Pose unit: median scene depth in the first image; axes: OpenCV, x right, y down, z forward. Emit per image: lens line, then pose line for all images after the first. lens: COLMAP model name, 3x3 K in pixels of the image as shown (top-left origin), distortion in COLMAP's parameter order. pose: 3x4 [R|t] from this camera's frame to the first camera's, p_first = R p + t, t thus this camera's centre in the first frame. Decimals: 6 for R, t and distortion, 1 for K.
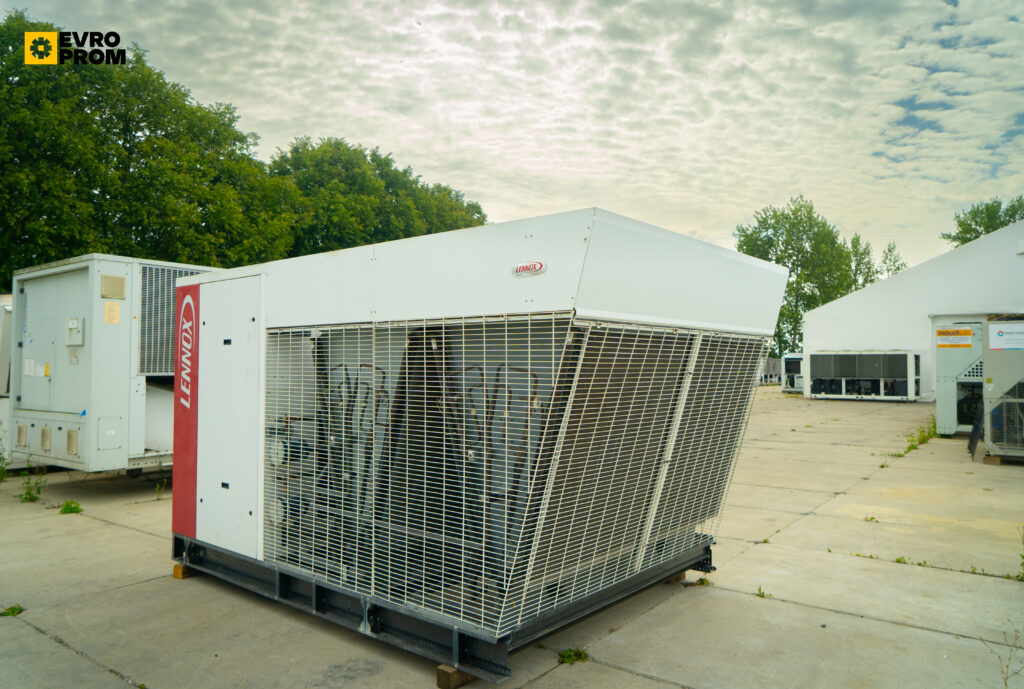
lens RADIAL K [[718.2, 0, 521.2], [0, 718.2, 341.2], [0, 0, 1]] dist [-0.029063, 0.018537]
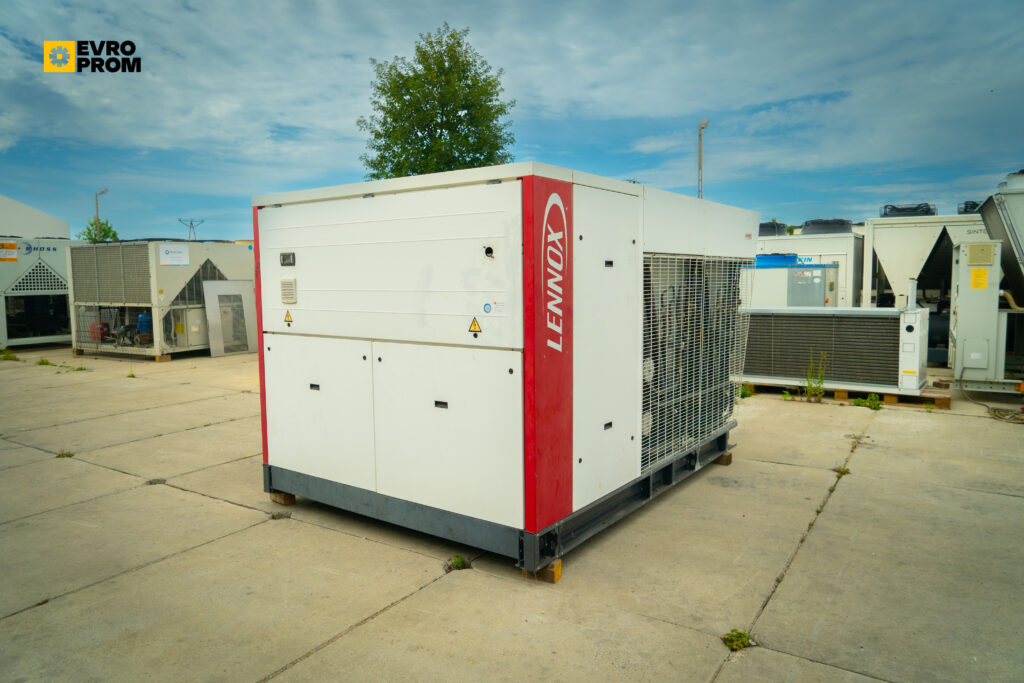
lens RADIAL K [[690.5, 0, 515.7], [0, 690.5, 334.3], [0, 0, 1]] dist [-0.025163, -0.002676]
pose [[-0.060986, -0.092736, 0.993821, -1.159978], [-0.027443, 0.995454, 0.091205, 0.012845], [-0.997761, -0.021711, -0.063254, 1.085341]]
